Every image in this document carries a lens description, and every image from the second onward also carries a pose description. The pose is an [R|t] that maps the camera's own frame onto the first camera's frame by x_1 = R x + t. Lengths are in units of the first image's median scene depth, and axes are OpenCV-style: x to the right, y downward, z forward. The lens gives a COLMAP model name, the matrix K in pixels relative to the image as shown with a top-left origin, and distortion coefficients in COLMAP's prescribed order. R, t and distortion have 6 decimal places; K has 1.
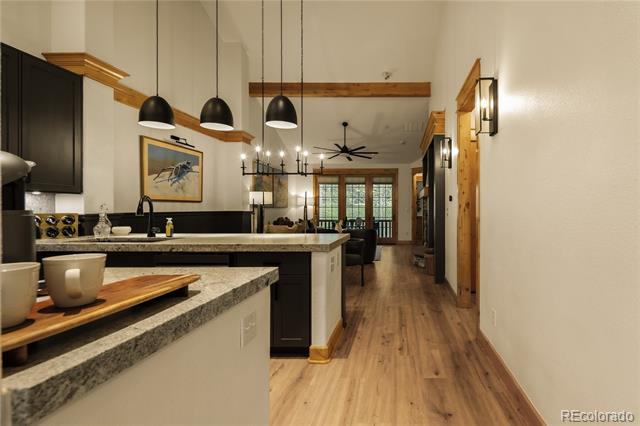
lens RADIAL K [[312.7, 0, 392.1], [0, 312.7, 207.6], [0, 0, 1]] dist [0.007778, -0.005162]
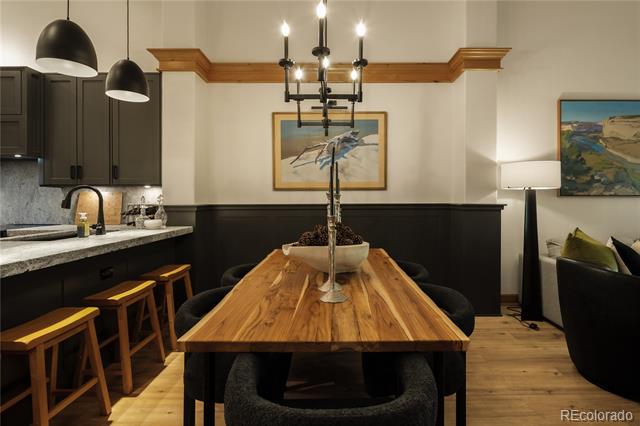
lens RADIAL K [[312.7, 0, 326.9], [0, 312.7, 204.3], [0, 0, 1]] dist [0.007778, -0.005162]
pose [[0.024854, 0.010442, -0.999637, 0.034767], [0.006722, 0.999921, 0.010612, 0.005704], [0.999668, -0.006984, 0.024781, 0.867029]]
